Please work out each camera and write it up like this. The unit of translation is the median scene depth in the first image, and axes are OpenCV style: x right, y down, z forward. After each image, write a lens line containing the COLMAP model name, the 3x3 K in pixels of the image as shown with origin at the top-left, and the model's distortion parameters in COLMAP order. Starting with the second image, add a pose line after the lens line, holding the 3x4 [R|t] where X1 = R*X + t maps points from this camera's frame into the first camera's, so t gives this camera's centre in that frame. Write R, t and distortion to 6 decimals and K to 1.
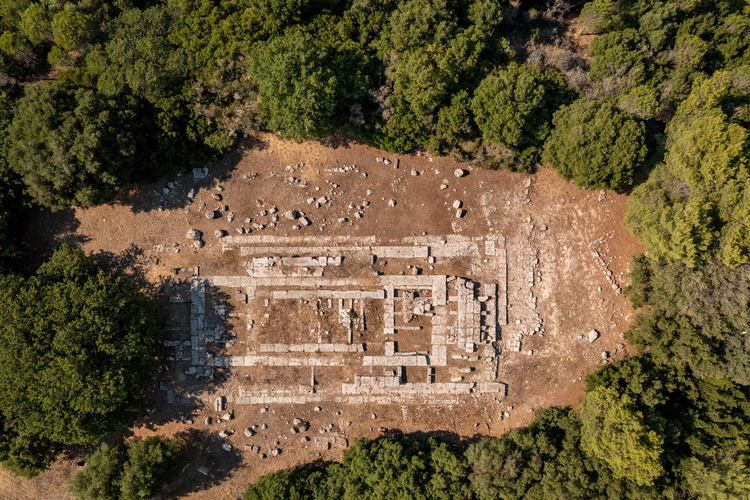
lens RADIAL K [[600.0, 0, 371.5], [0, 600.0, 247.0], [0, 0, 1]] dist [-0.012987, -0.008798]
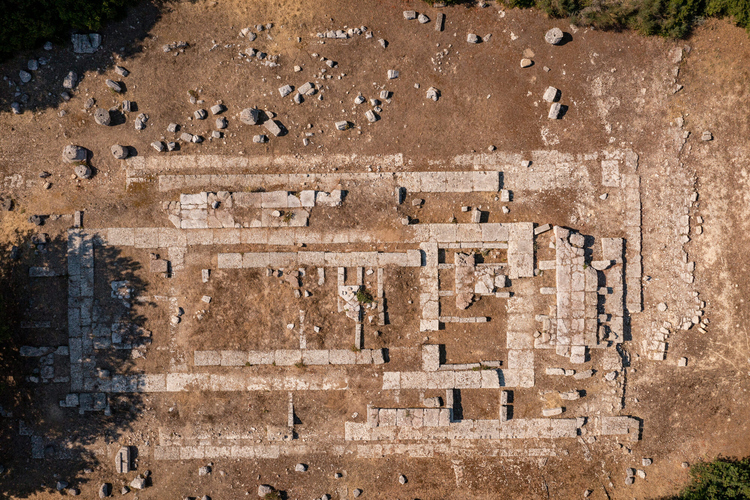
lens RADIAL K [[600.0, 0, 371.9], [0, 600.0, 250.5], [0, 0, 1]] dist [-0.012987, -0.008798]
pose [[0.999951, -0.008794, 0.004574, -0.025355], [0.008802, 0.999960, -0.001780, 0.071594], [-0.004558, 0.001821, 0.999988, 0.449681]]
